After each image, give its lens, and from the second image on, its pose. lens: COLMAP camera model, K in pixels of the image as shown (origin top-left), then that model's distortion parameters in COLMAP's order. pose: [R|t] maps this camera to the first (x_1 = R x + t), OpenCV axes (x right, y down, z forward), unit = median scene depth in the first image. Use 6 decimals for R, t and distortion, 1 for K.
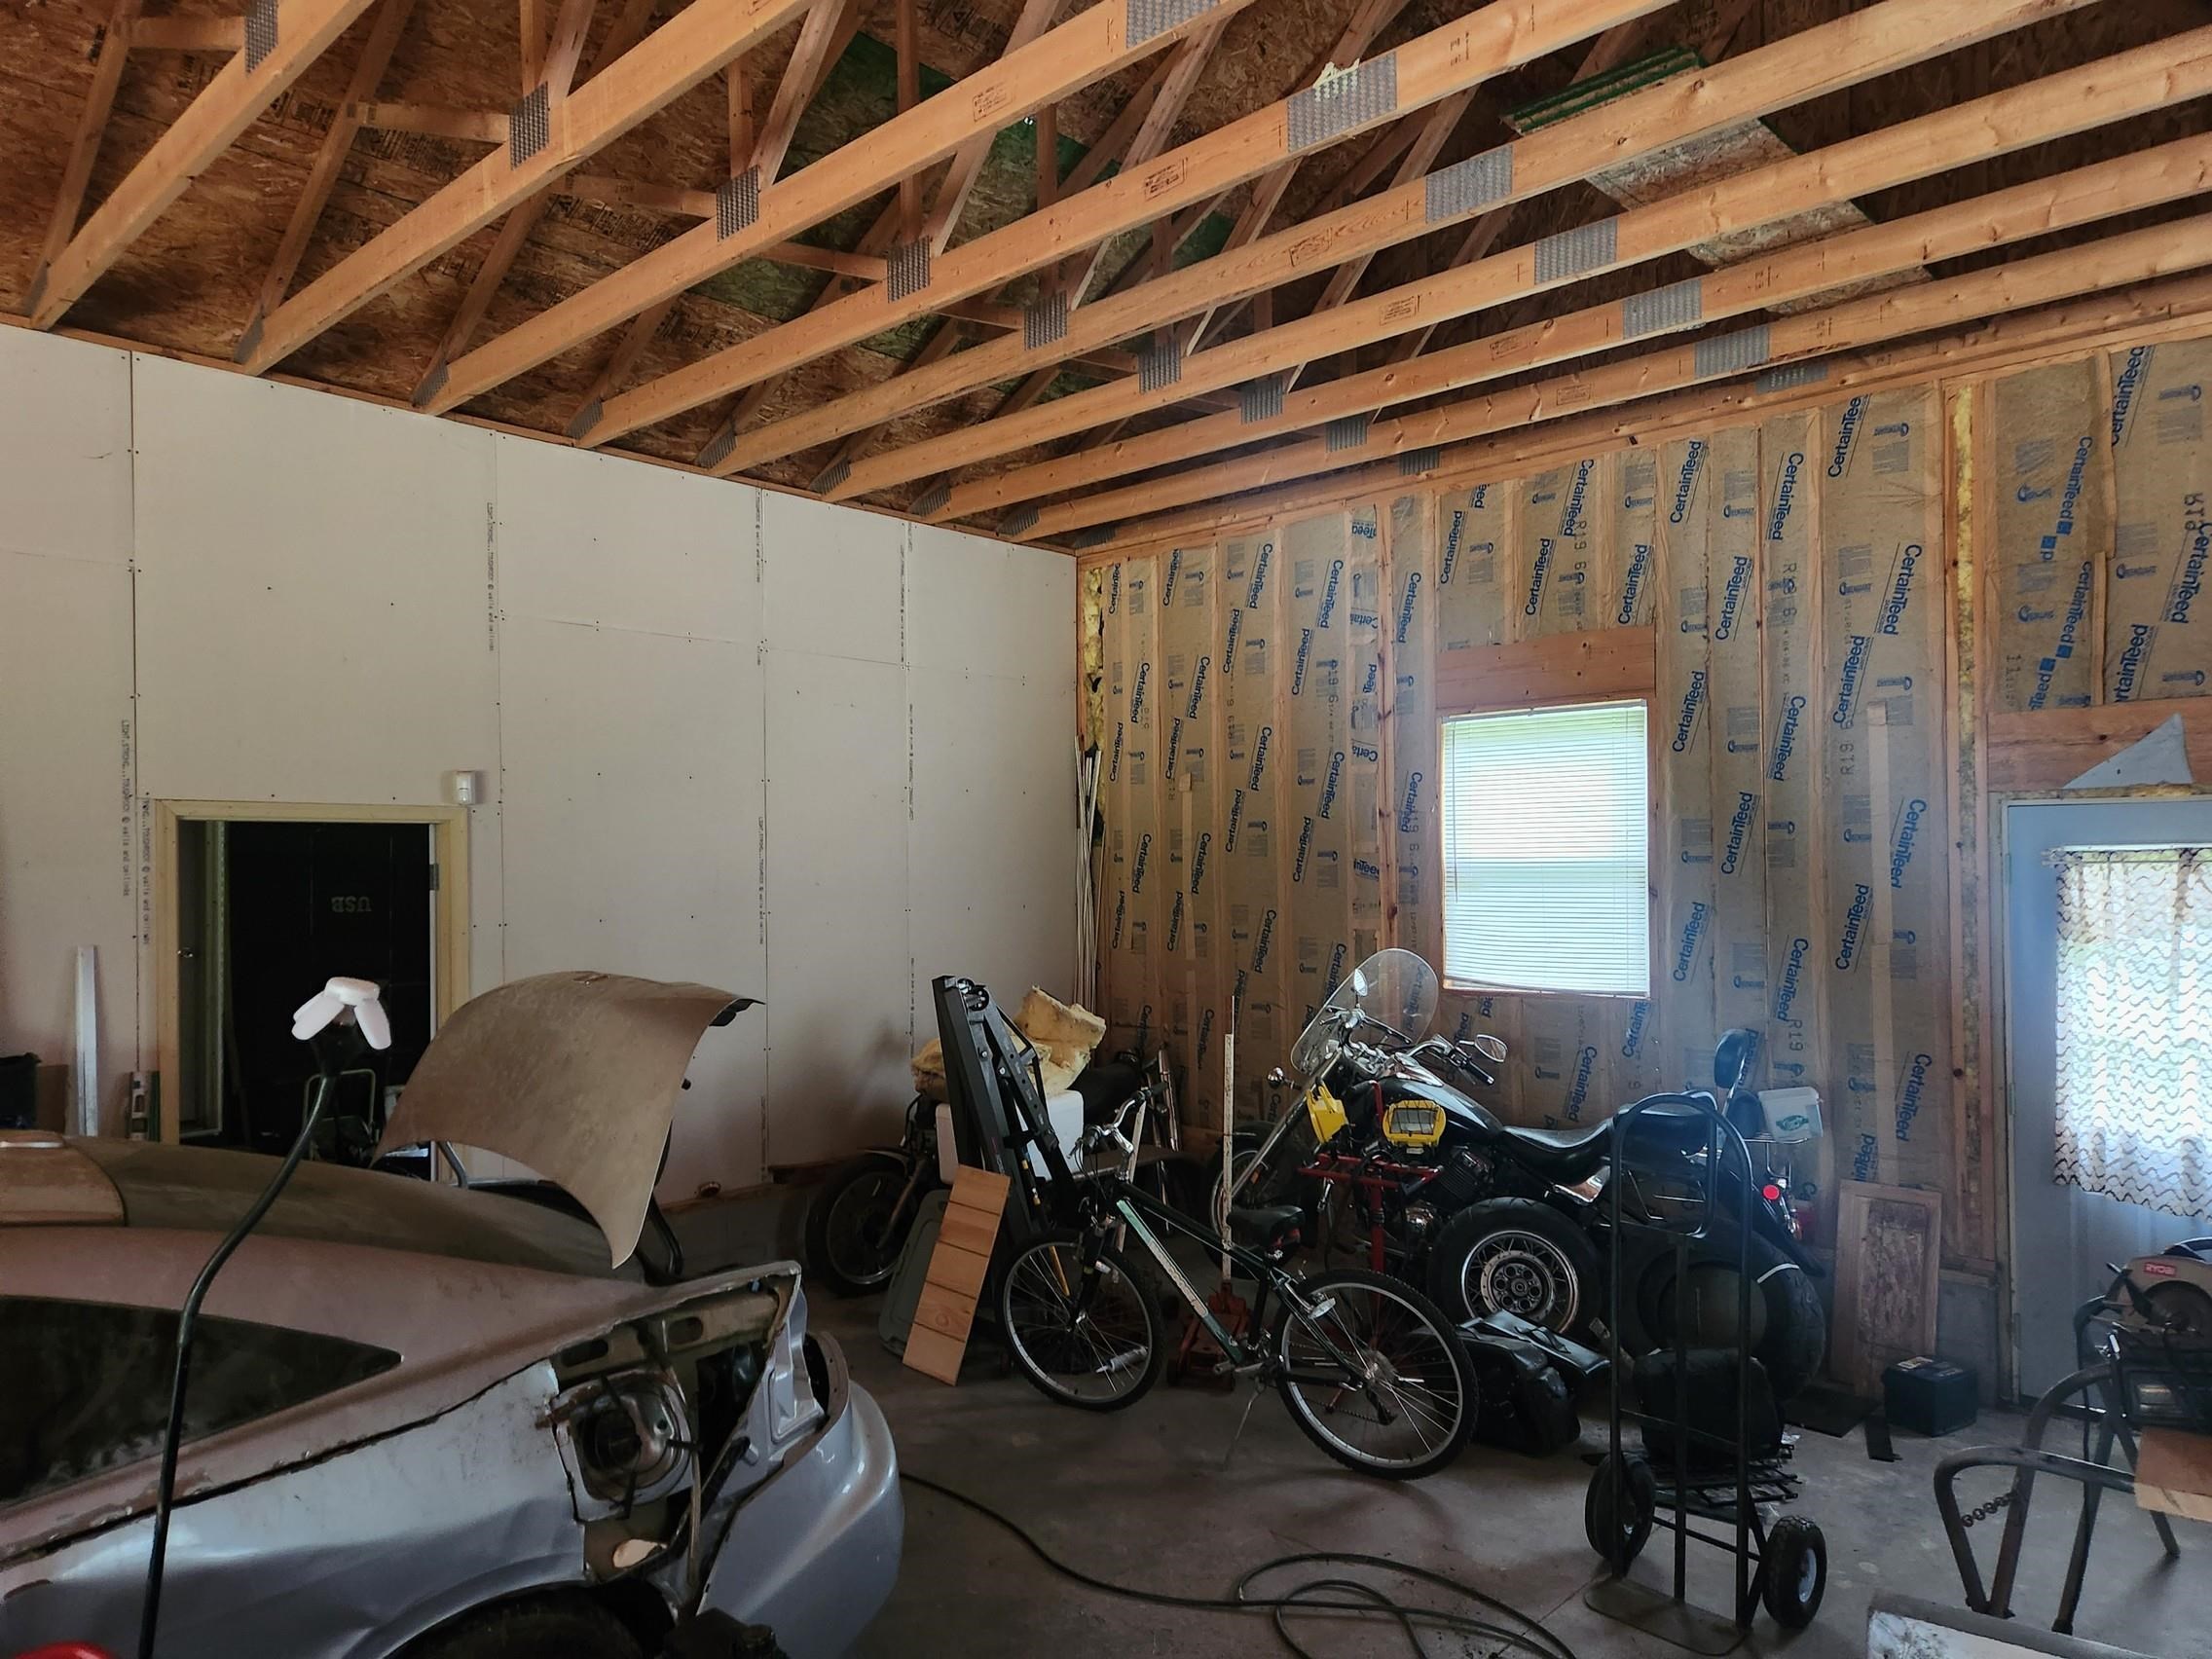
lens RADIAL K [[1506.2, 0, 1084.4], [0, 1506.2, 853.5], [0, 0, 1]] dist [0.063887, -0.051247]
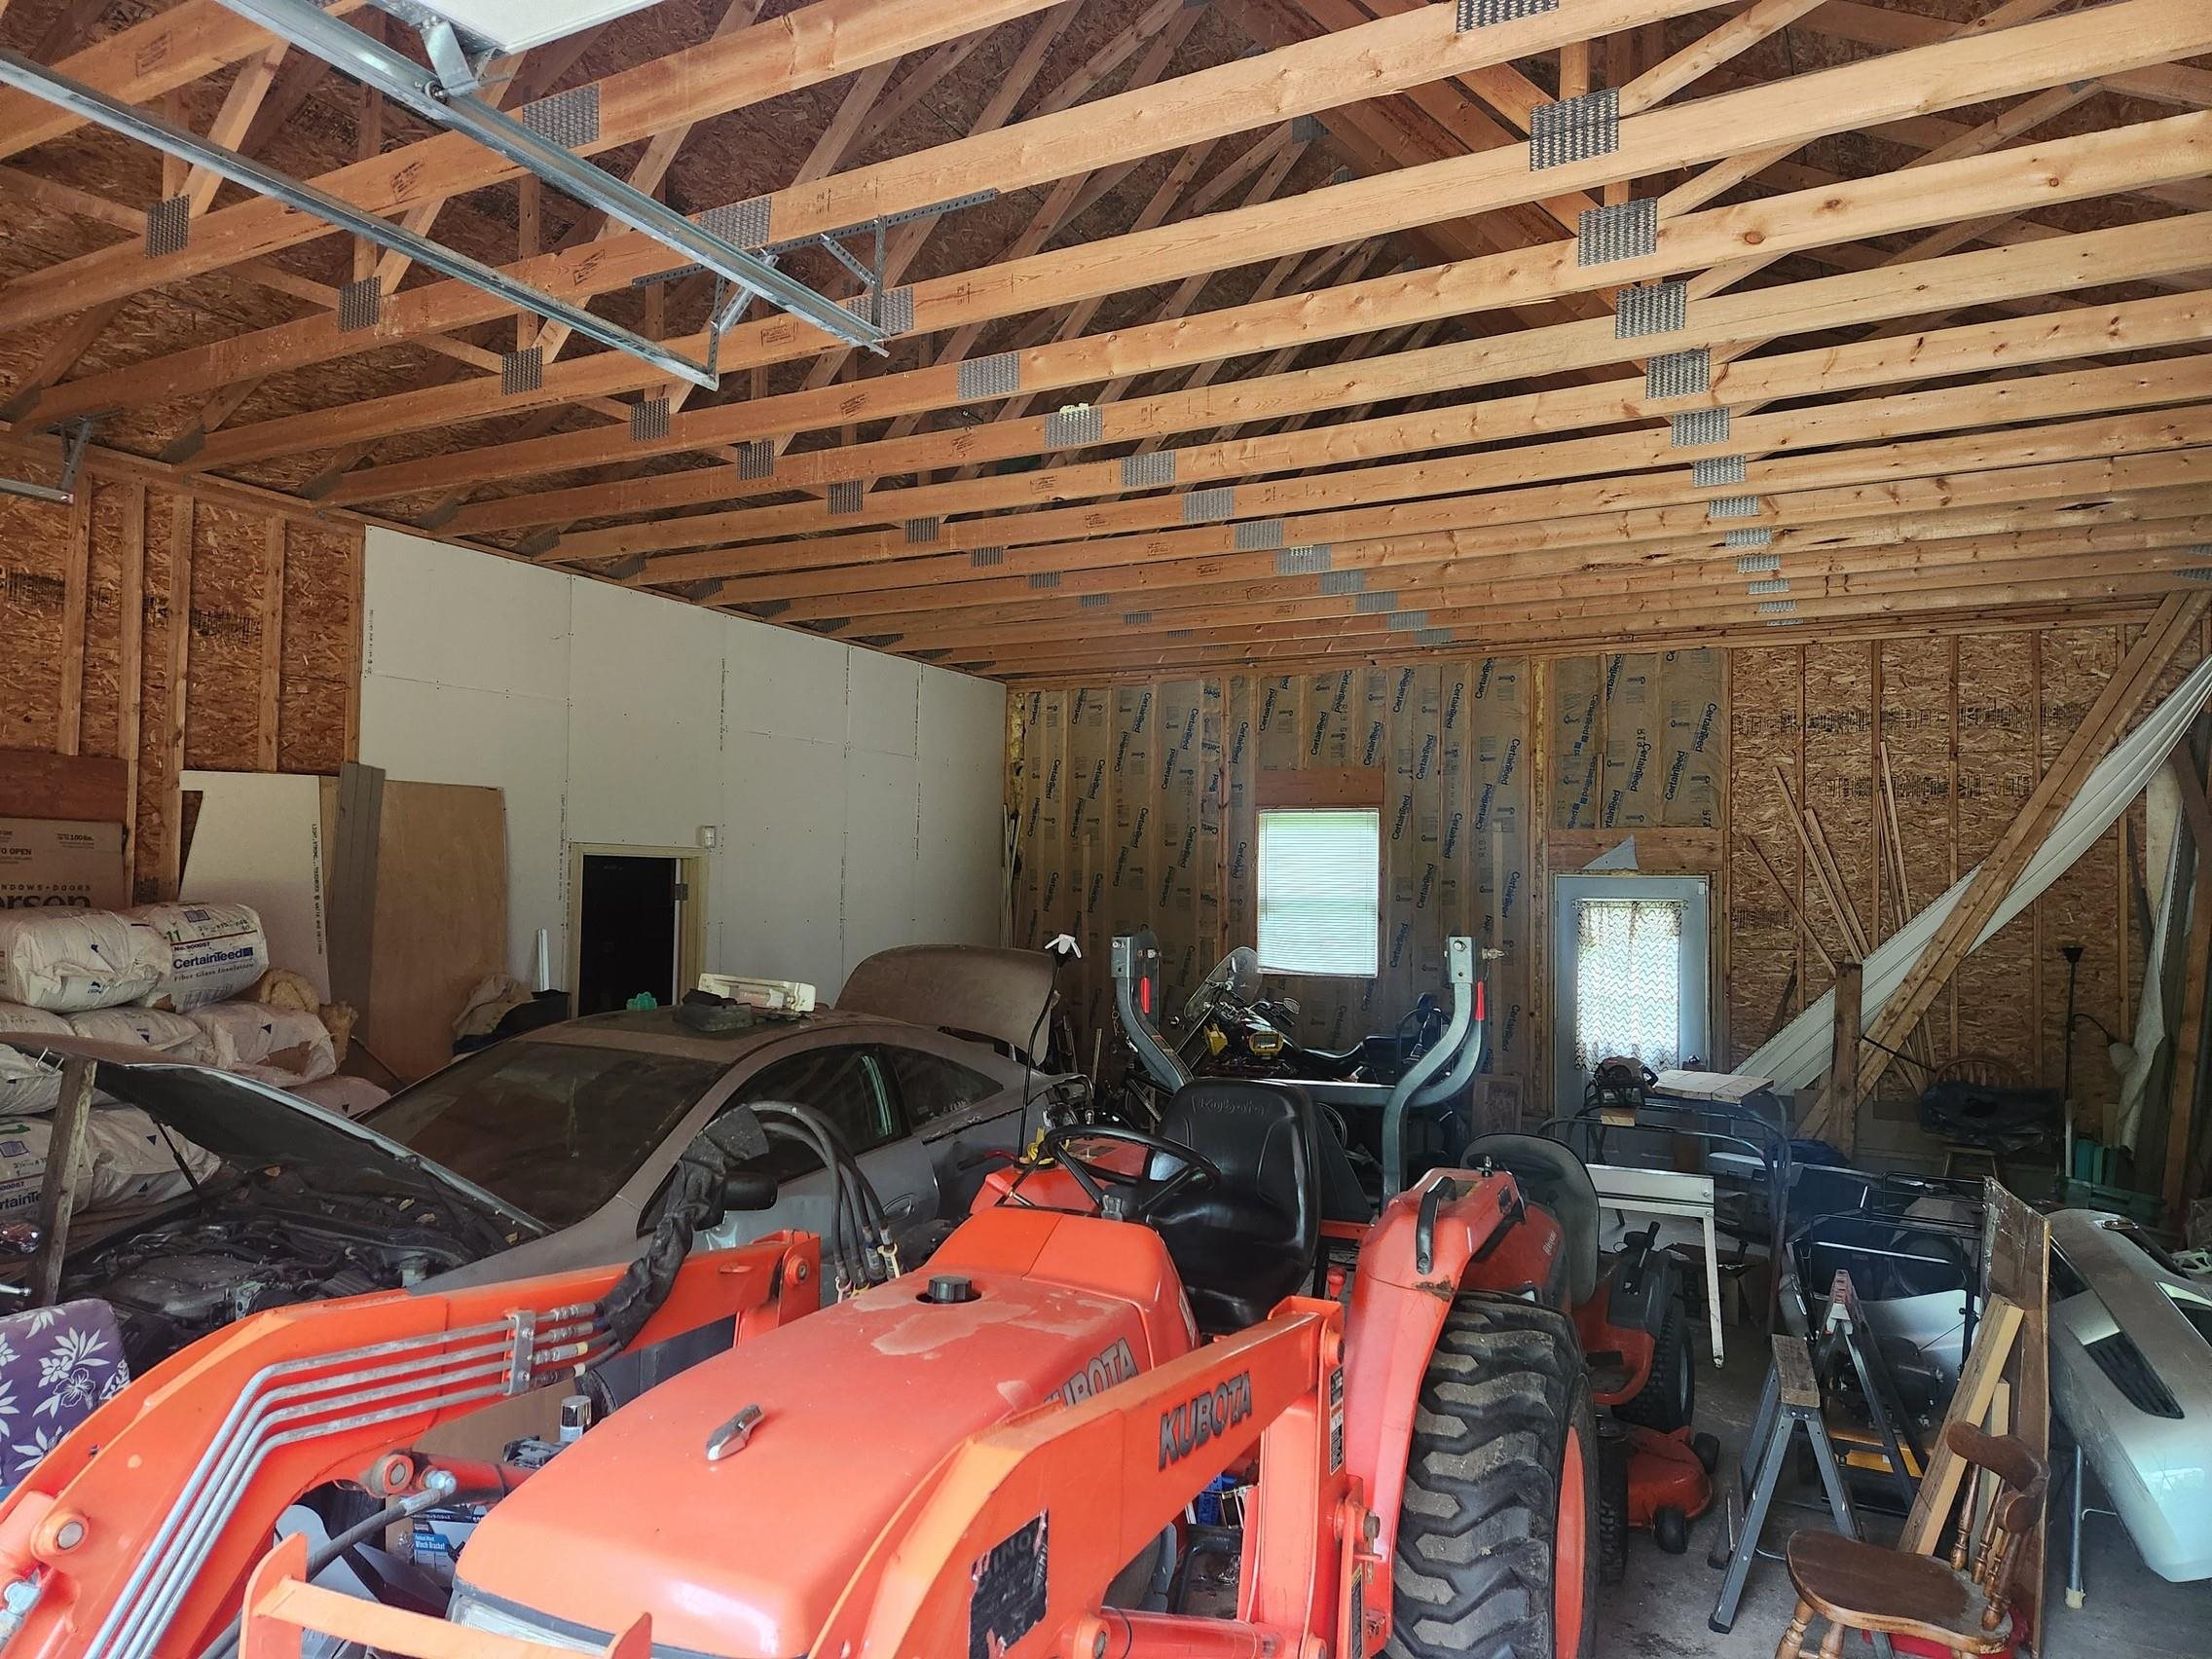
lens RADIAL K [[1506.2, 0, 1104.7], [0, 1506.2, 828.7], [0, 0, 1]] dist [0.063887, -0.051247]
pose [[0.965972, 0.036169, 0.256105, -0.391074], [-0.028504, 0.999029, -0.033582, -0.009593], [-0.257071, 0.025140, 0.966065, -0.623346]]
